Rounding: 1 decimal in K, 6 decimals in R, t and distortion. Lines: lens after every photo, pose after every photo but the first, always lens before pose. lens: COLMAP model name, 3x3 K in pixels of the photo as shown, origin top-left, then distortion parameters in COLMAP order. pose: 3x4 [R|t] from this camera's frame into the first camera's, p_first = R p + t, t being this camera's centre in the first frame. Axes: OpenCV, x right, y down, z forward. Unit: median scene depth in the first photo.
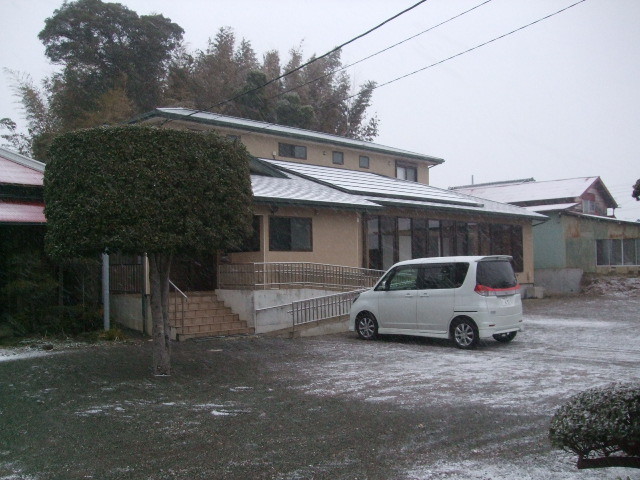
lens RADIAL K [[642.9, 0, 318.8], [0, 642.9, 243.6], [0, 0, 1]] dist [-0.096289, 0.000000]
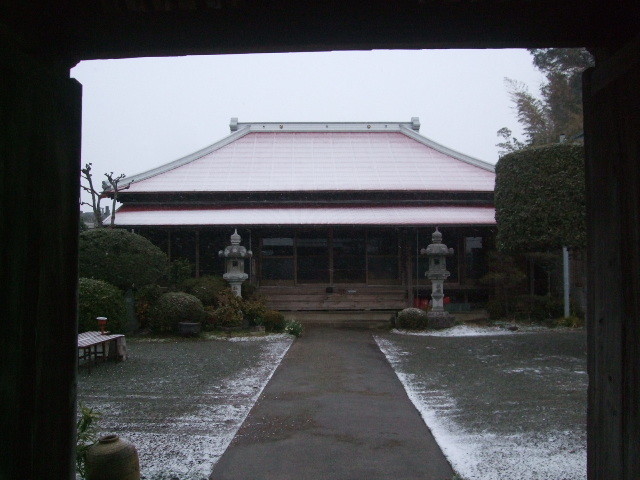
lens RADIAL K [[642.9, 0, 320.1], [0, 642.9, 240.0], [0, 0, 1]] dist [-0.096289, 0.000000]
pose [[0.723194, -0.017267, -0.690429, 0.217109], [0.017830, 0.999821, -0.006328, -0.003087], [0.690415, -0.007734, 0.723373, -0.193111]]
